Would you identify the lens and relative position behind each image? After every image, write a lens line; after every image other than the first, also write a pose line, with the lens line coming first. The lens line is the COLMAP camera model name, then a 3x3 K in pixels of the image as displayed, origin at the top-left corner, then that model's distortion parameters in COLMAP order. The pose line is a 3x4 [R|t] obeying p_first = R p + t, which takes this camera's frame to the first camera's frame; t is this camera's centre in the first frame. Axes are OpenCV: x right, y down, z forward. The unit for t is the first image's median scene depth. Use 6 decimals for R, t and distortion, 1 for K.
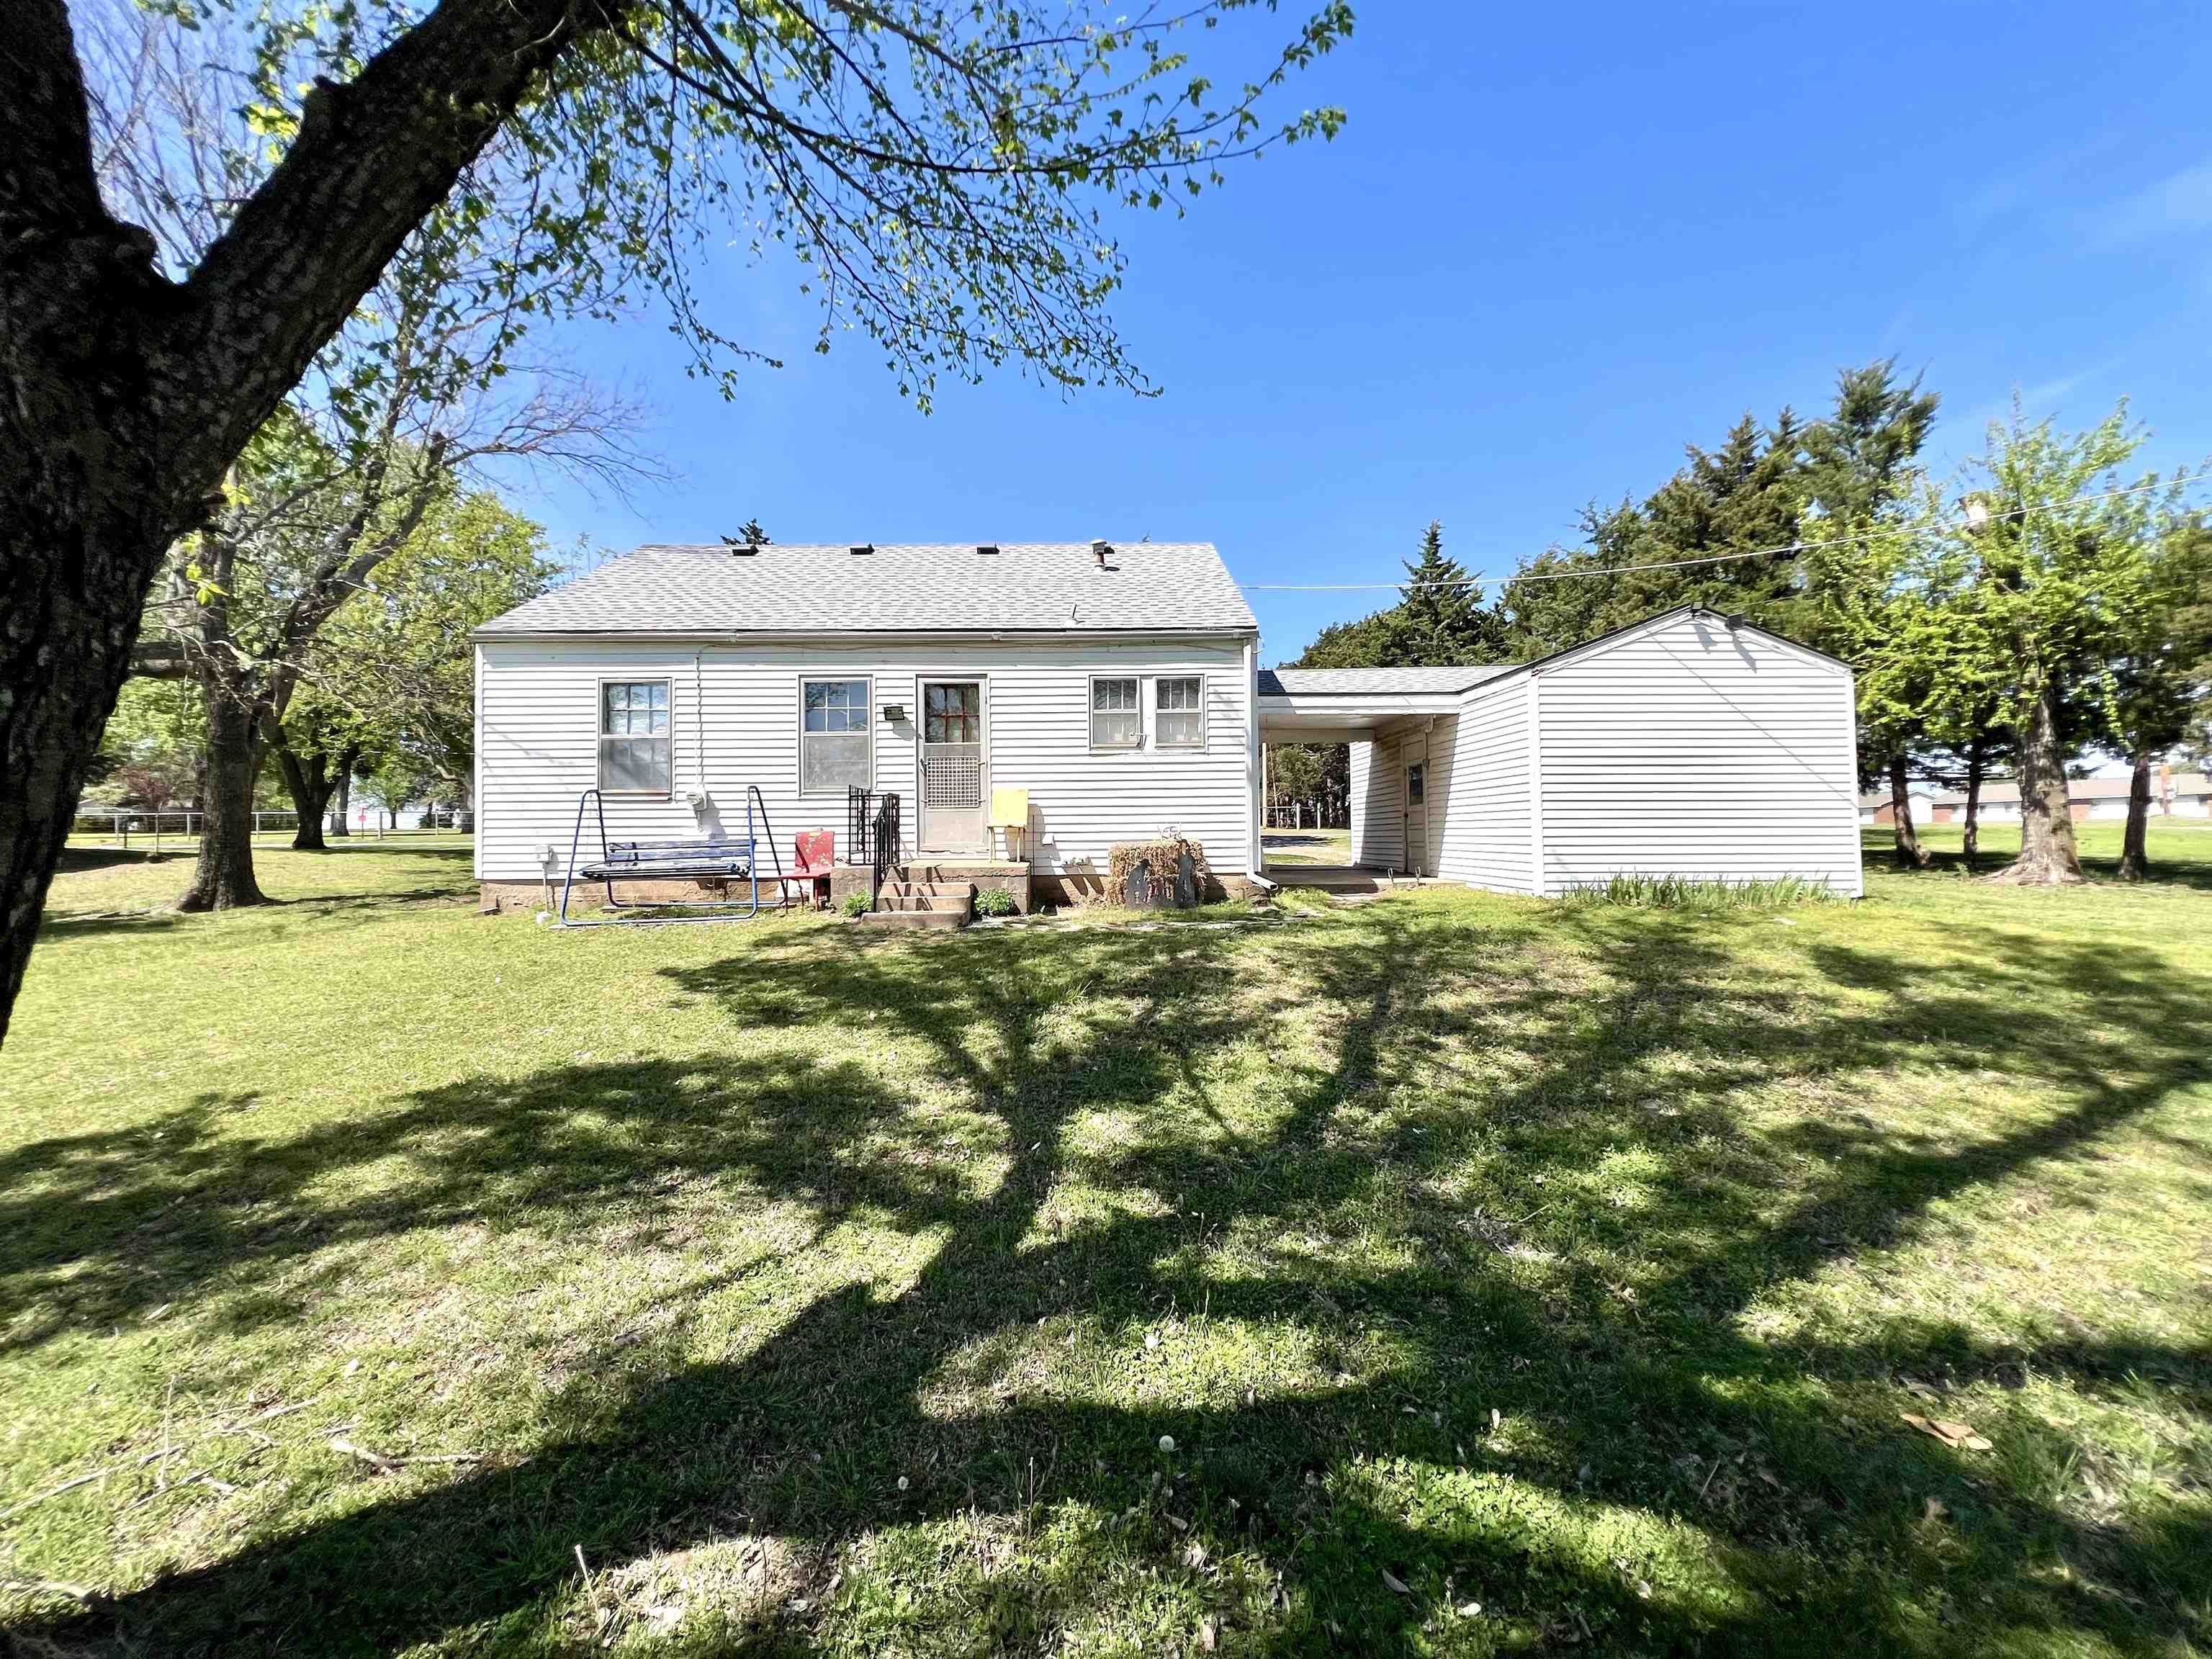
lens RADIAL K [[895.1, 0, 1102.7], [0, 895.1, 823.9], [0, 0, 1]] dist [0.002391, -0.000141]
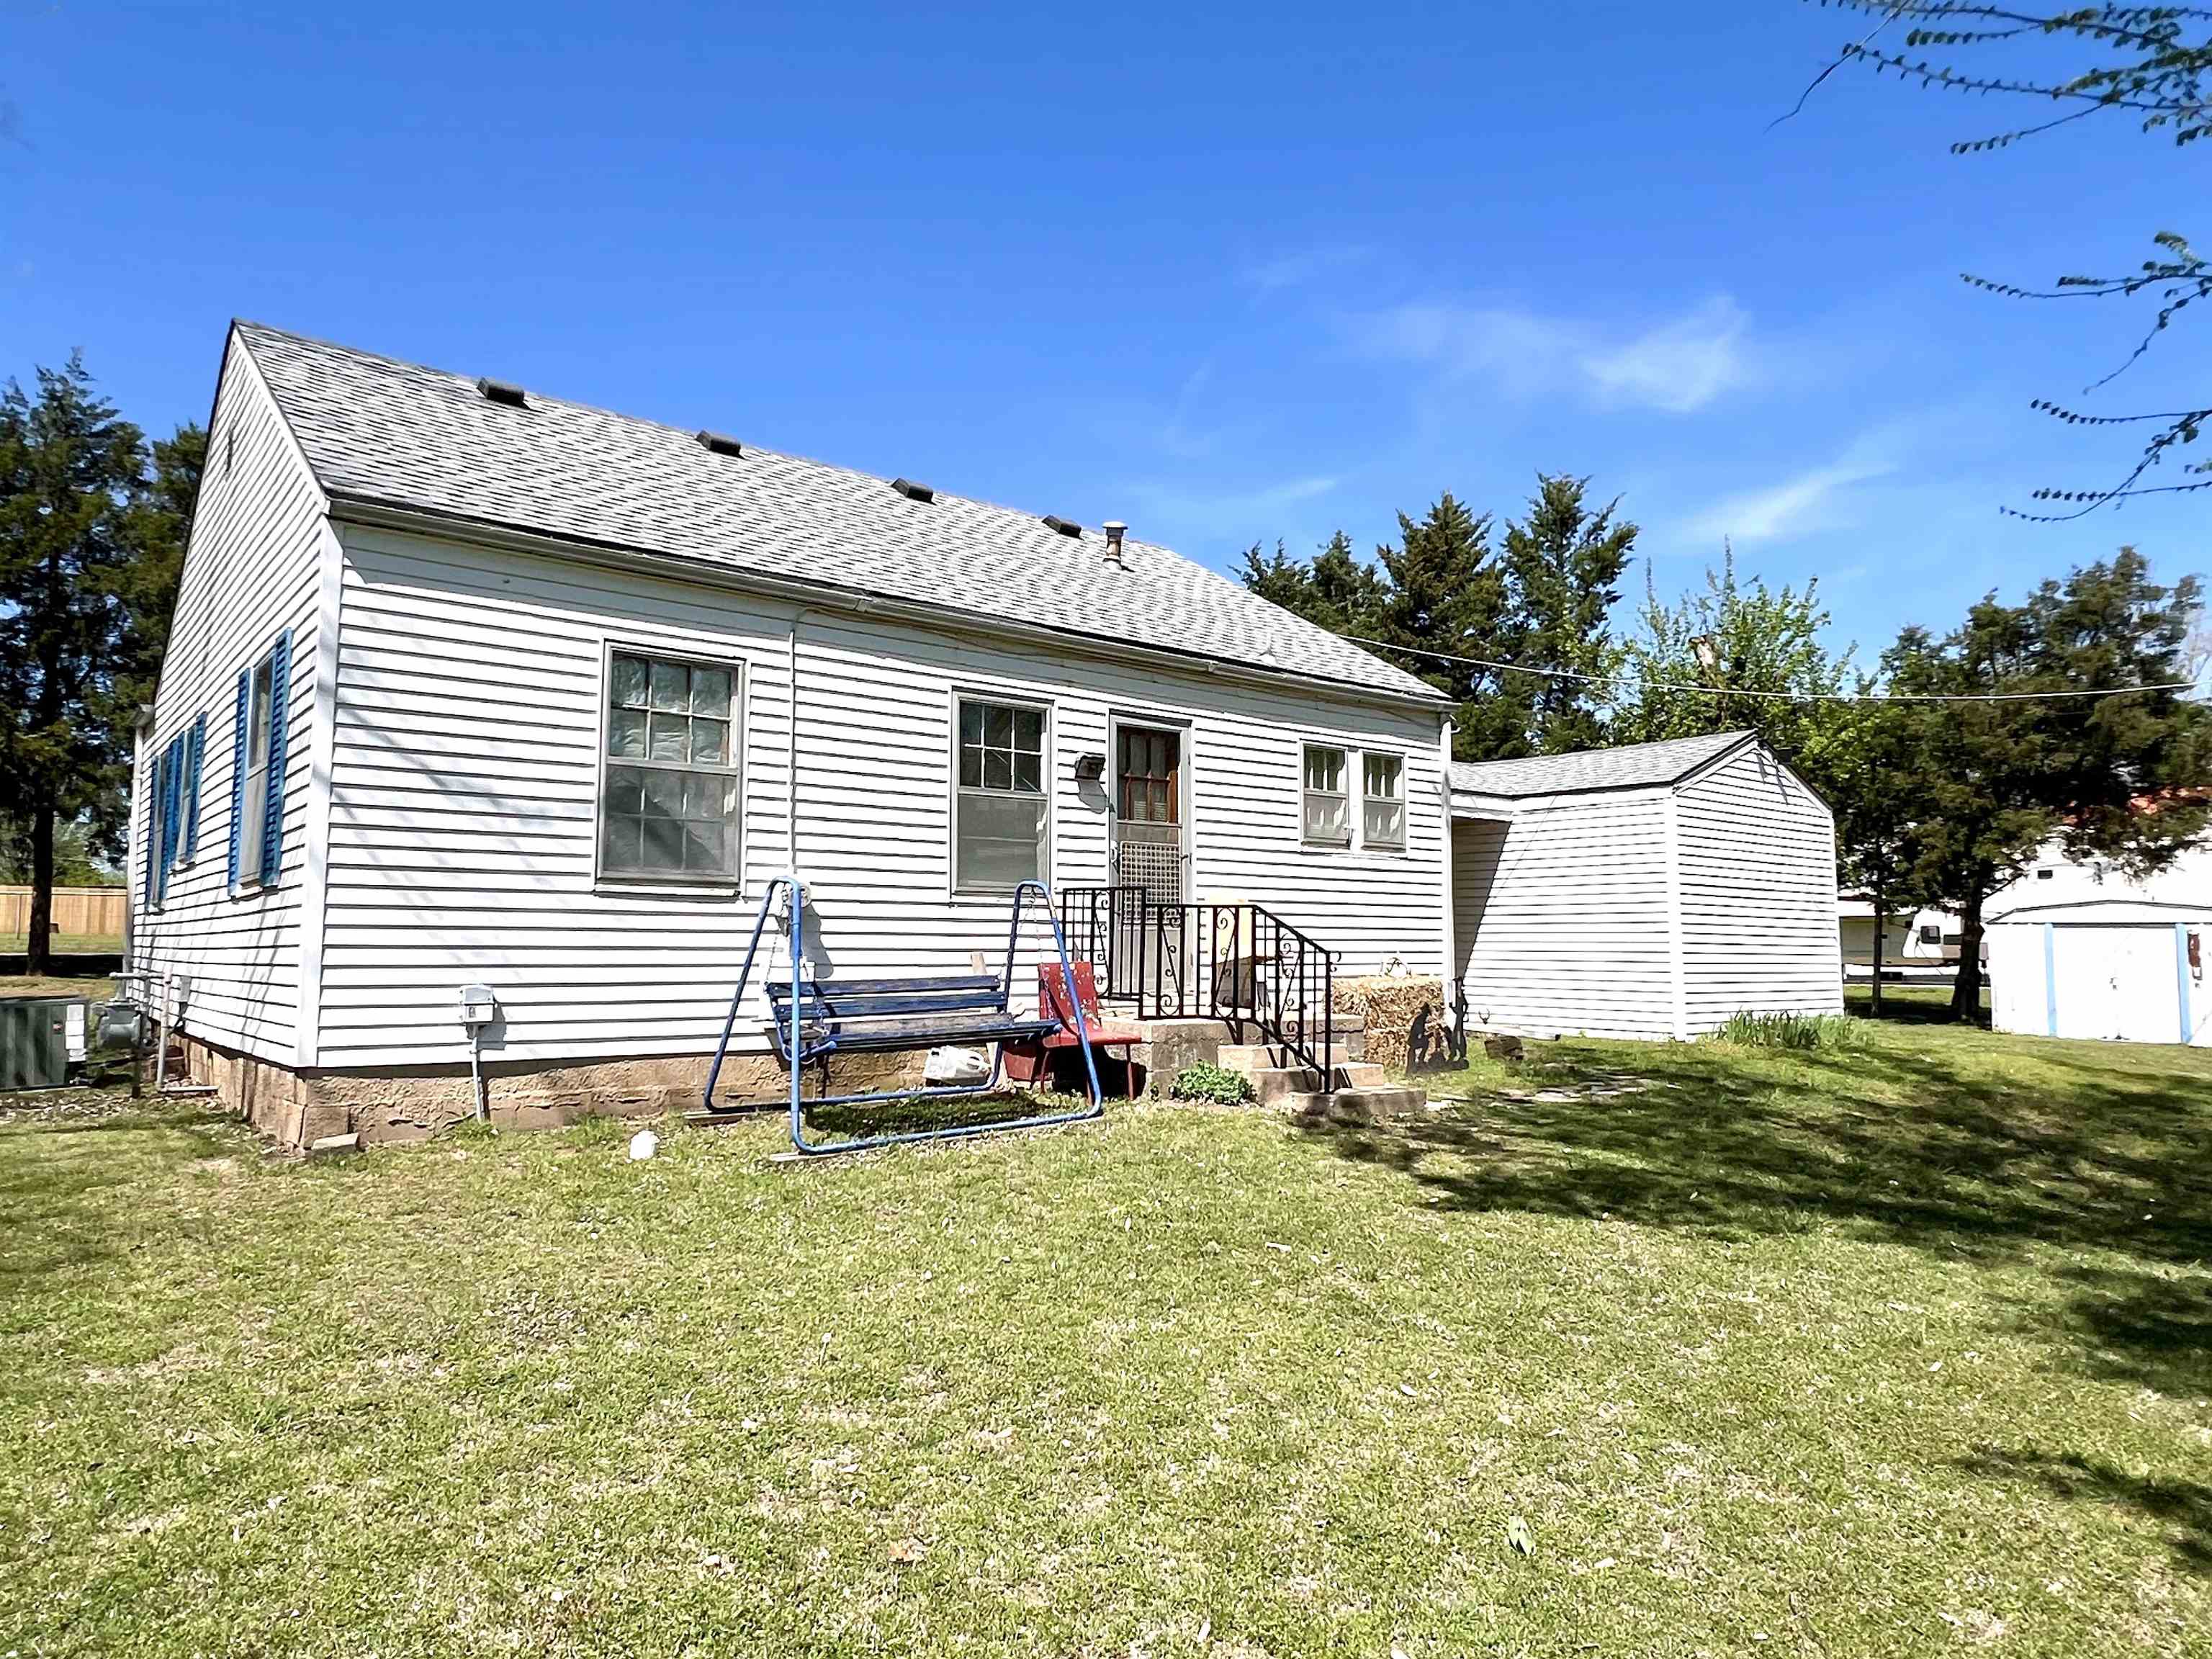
lens RADIAL K [[1408.1, 0, 1107.8], [0, 1408.1, 836.0], [0, 0, 1]] dist [-0.006496, -0.001276]
pose [[0.776439, 0.060334, 0.627298, -0.821215], [-0.016310, 0.996997, -0.075704, -0.003720], [-0.629982, 0.048549, 0.775091, 0.243817]]
